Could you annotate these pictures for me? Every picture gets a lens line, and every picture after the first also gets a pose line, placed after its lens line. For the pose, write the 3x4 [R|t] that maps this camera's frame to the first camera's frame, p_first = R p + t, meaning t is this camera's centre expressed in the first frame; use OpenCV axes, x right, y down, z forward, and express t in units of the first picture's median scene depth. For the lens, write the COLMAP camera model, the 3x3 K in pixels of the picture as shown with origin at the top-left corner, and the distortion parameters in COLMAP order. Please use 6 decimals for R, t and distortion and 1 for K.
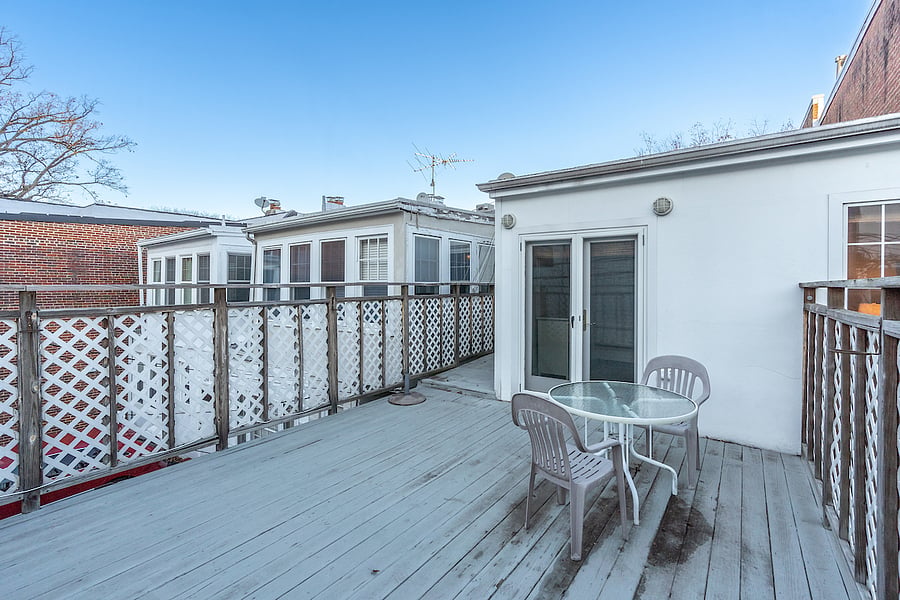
lens RADIAL K [[411.7, 0, 450.0], [0, 411.7, 300.0], [0, 0, 1]] dist [-0.002894, -0.000510]
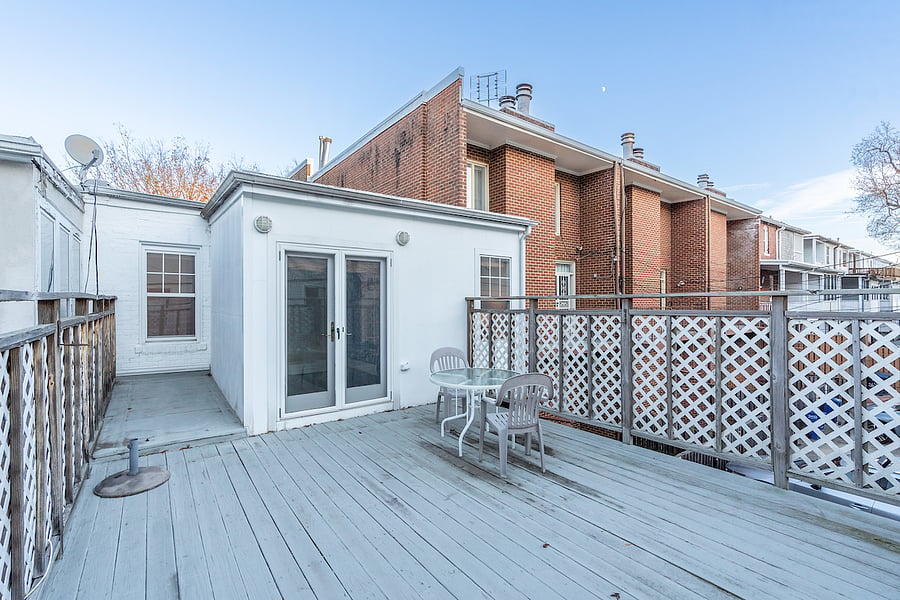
lens RADIAL K [[411.7, 0, 450.0], [0, 411.7, 300.0], [0, 0, 1]] dist [-0.002894, -0.000510]
pose [[0.304477, -0.004879, 0.952507, -0.835149], [0.030080, 0.999537, -0.004496, -0.023327], [-0.952044, 0.030020, 0.304483, 0.533440]]
